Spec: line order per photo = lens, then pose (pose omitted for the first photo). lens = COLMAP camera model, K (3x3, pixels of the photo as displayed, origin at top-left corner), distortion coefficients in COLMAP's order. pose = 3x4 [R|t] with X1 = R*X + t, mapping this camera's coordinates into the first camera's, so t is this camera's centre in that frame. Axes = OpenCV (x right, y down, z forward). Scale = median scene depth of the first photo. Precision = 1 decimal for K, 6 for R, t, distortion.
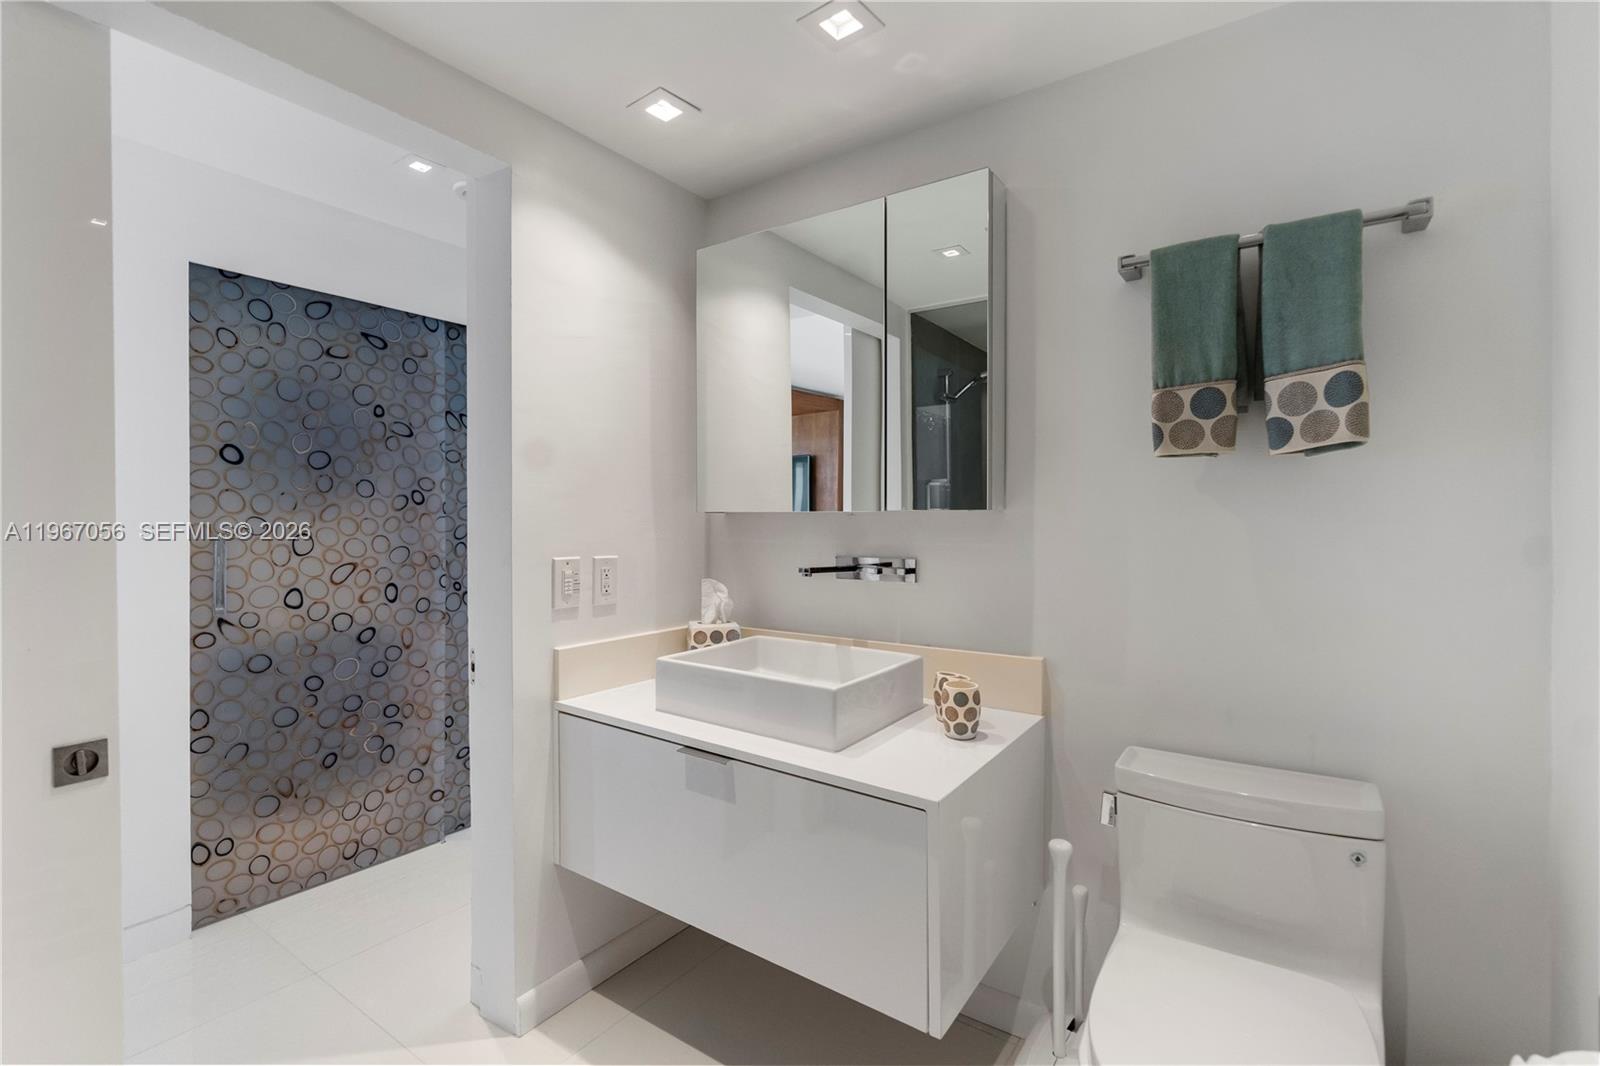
lens RADIAL K [[721.9, 0, 806.4], [0, 721.9, 539.0], [0, 0, 1]] dist [-0.003257, 0.000450]
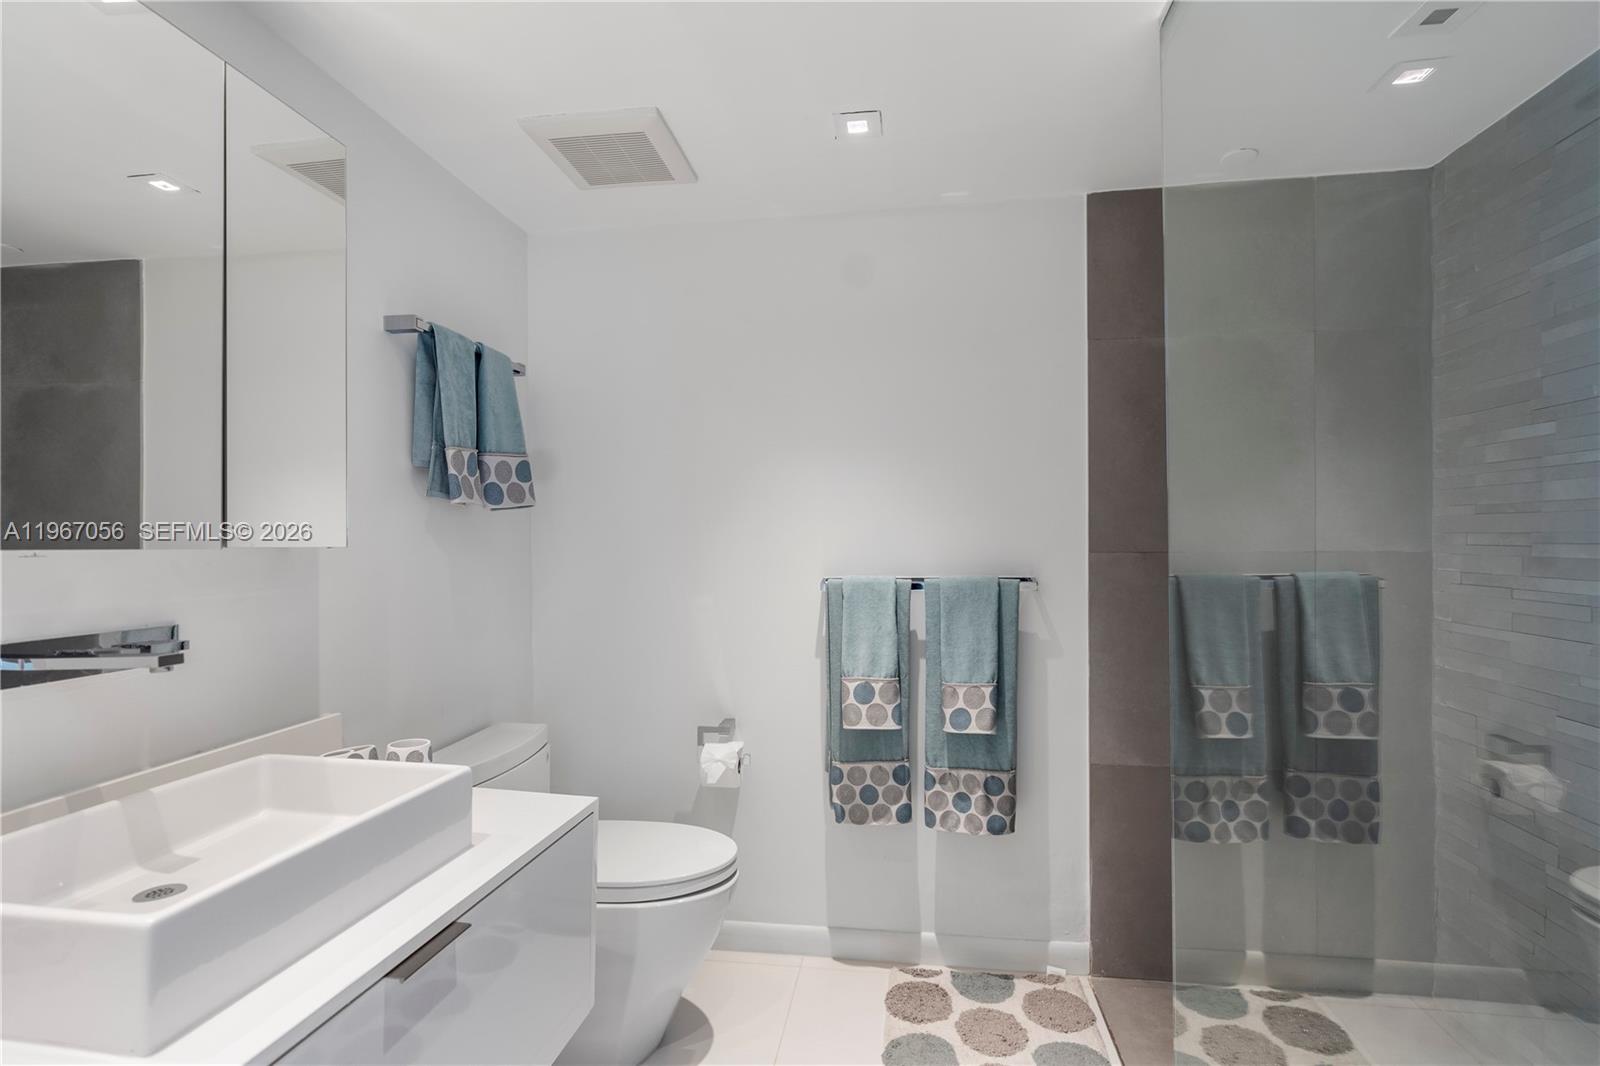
lens RADIAL K [[721.9, 0, 806.4], [0, 721.9, 539.0], [0, 0, 1]] dist [-0.003257, 0.000450]
pose [[-0.420980, 0.005254, 0.907055, -0.887833], [0.014355, 0.999897, 0.000870, -0.050062], [-0.906956, 0.013388, -0.421012, 1.039171]]
